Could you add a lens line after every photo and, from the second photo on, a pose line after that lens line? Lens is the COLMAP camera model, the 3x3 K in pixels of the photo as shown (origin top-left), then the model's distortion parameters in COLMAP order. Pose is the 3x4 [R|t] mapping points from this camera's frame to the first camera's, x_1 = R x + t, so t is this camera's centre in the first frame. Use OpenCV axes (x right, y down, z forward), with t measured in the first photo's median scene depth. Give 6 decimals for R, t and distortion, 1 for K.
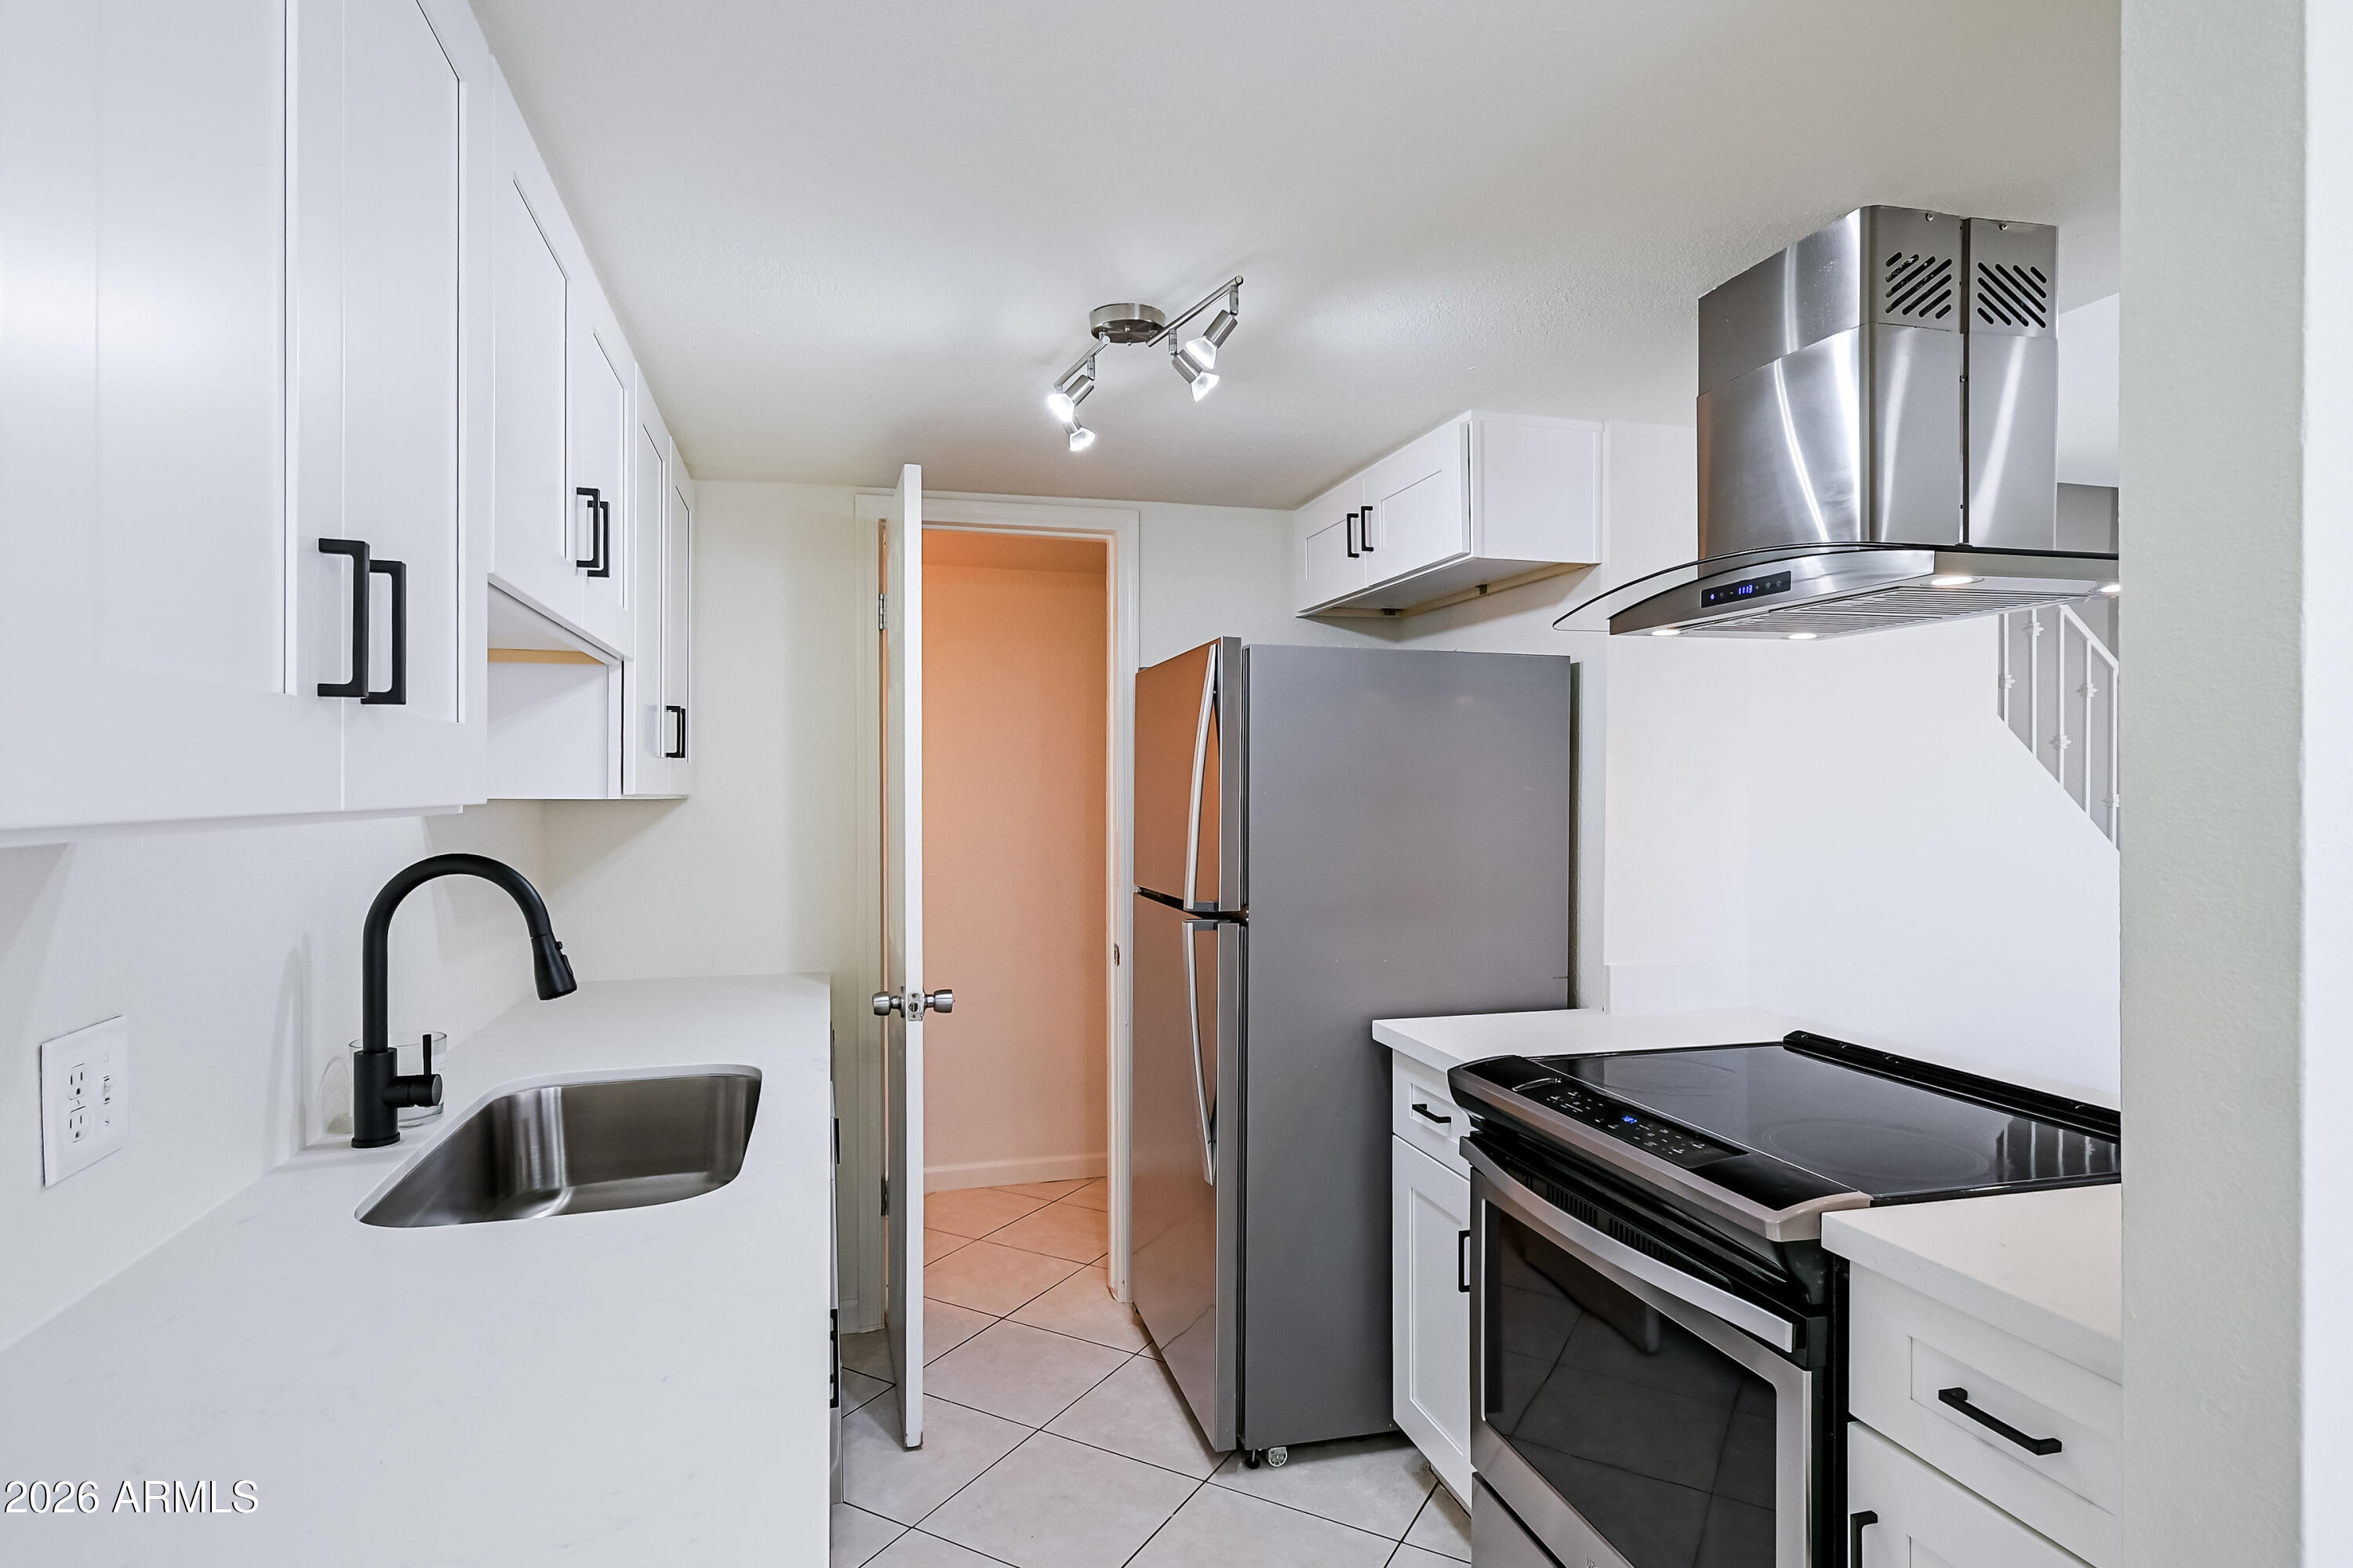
lens RADIAL K [[1224.7, 0, 1173.2], [0, 1224.7, 791.3], [0, 0, 1]] dist [0.006549, 0.001611]
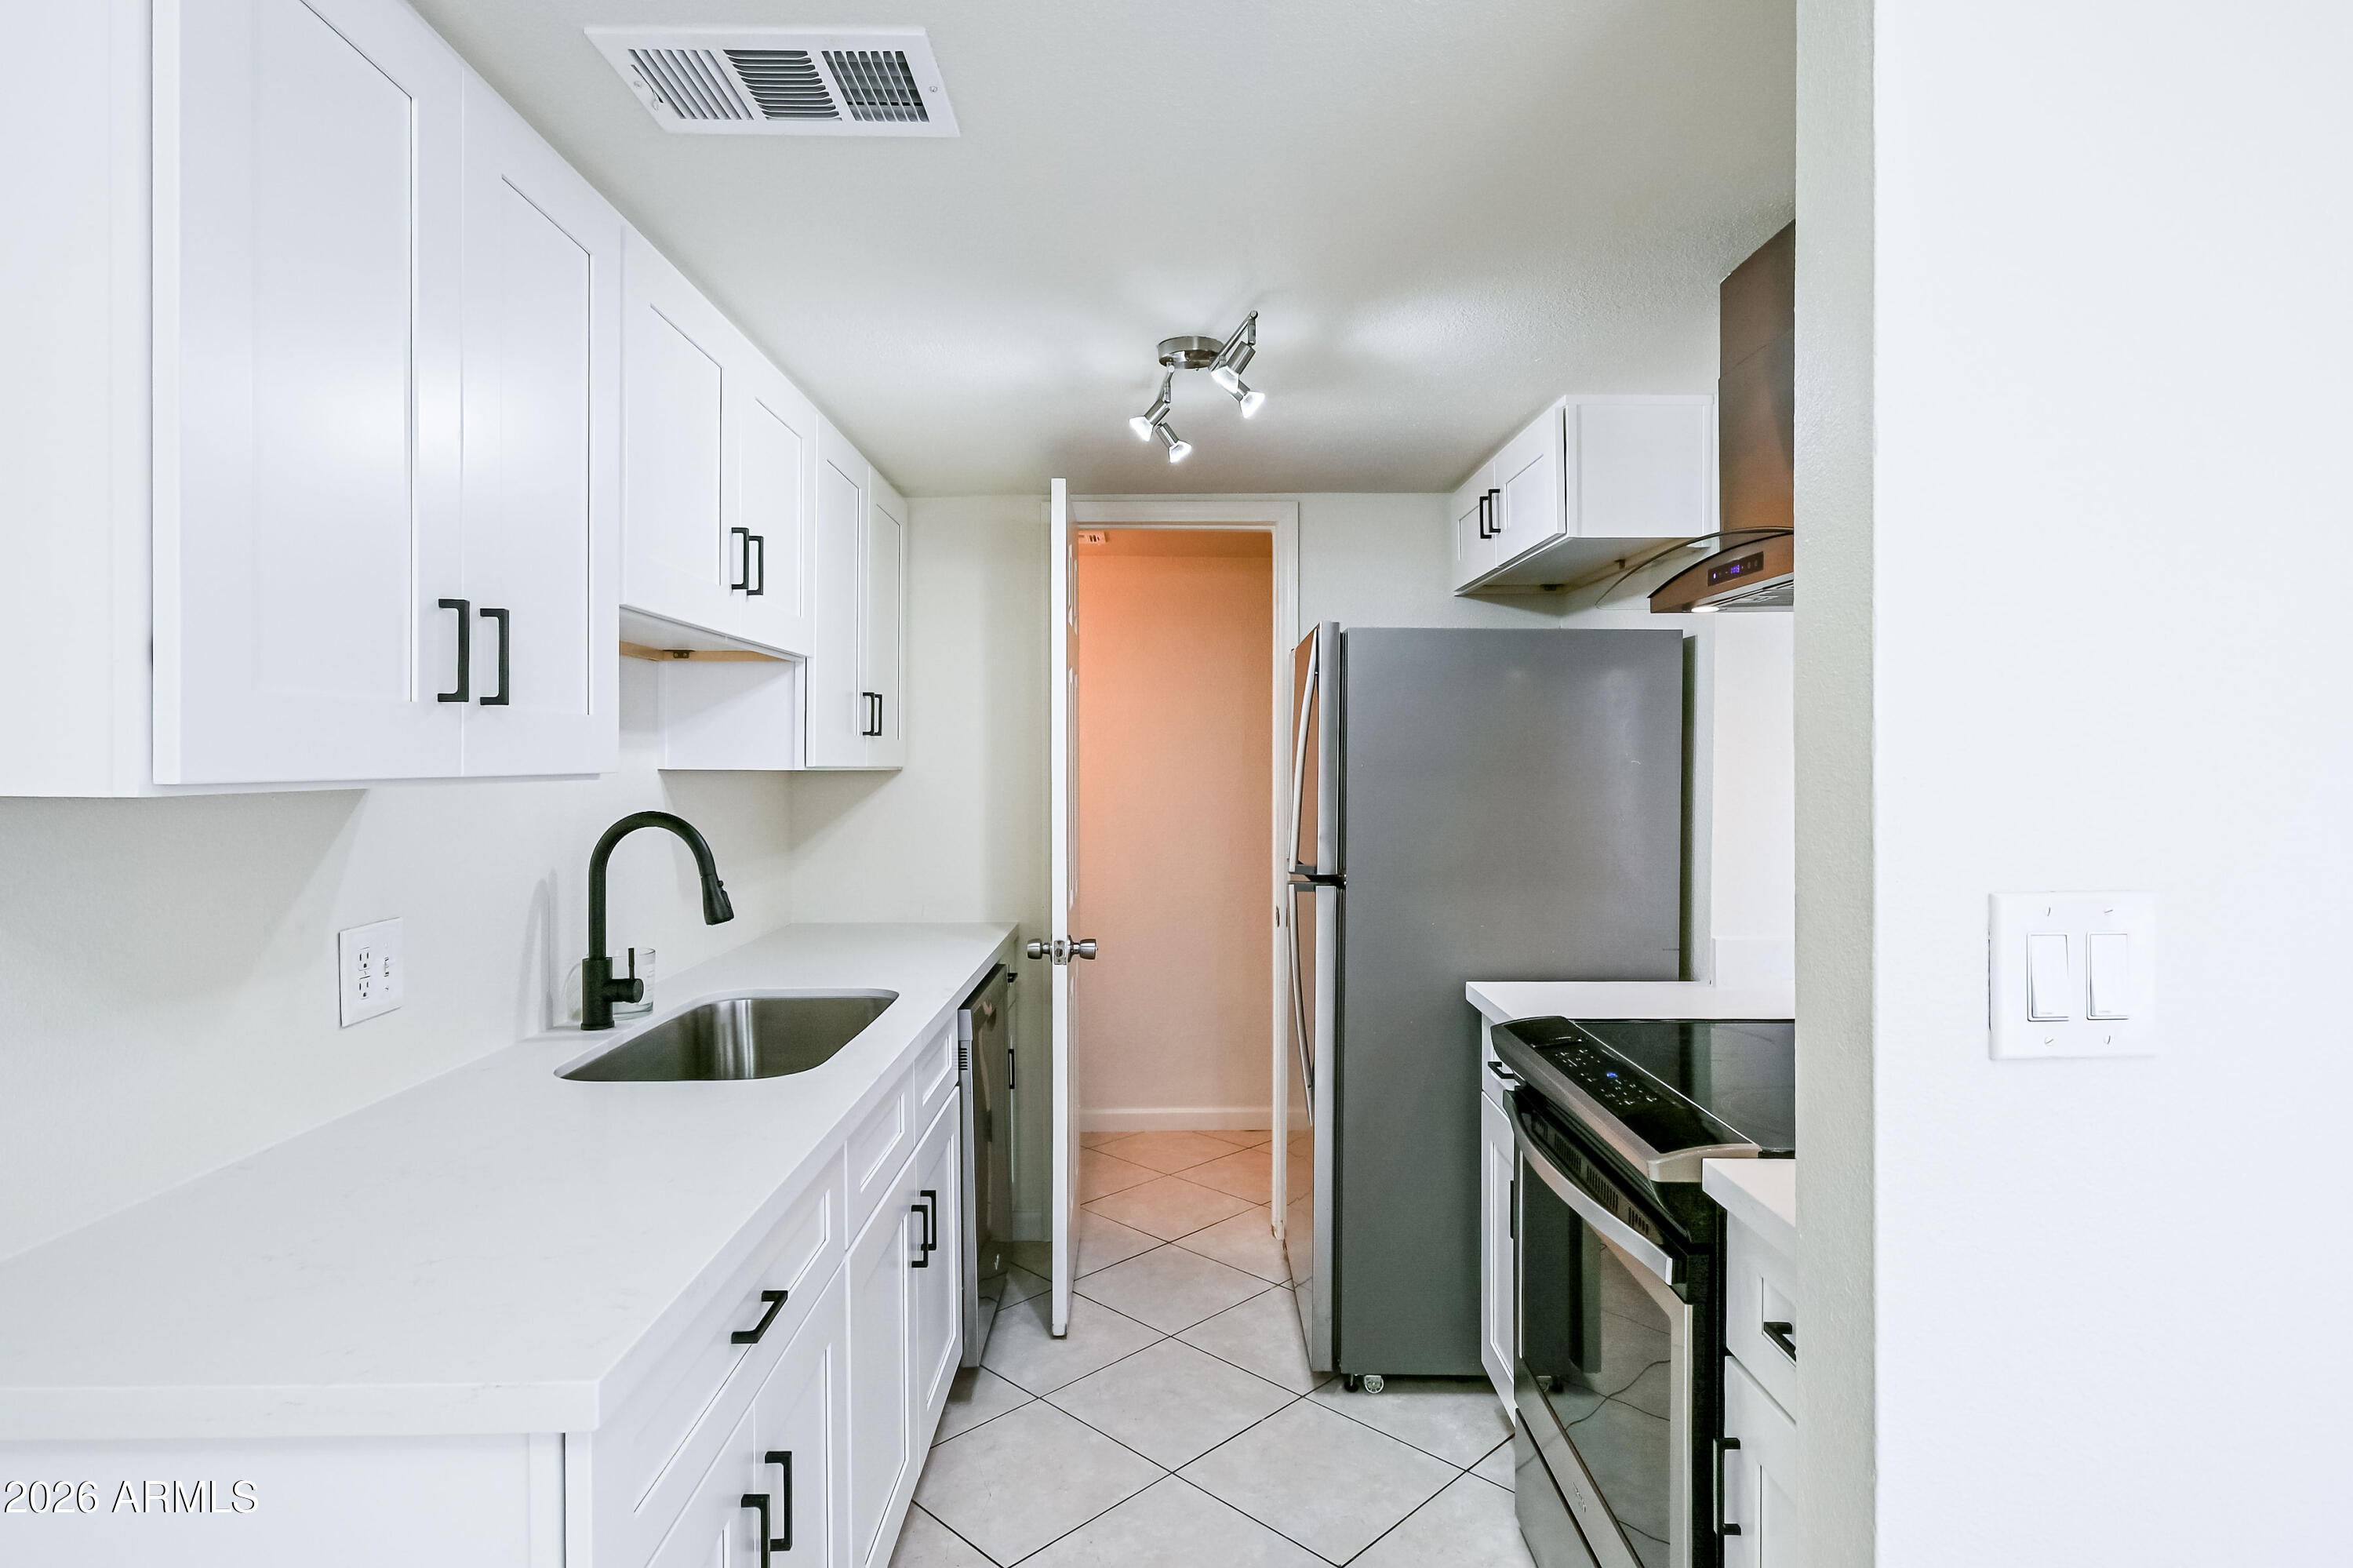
lens RADIAL K [[1224.7, 0, 1178.3], [0, 1224.7, 766.9], [0, 0, 1]] dist [0.006549, 0.001611]
pose [[0.967196, 0.001759, -0.254027, 0.208337], [-0.001205, 0.999997, 0.002337, -0.000223], [0.254030, -0.001954, 0.967194, -0.087787]]
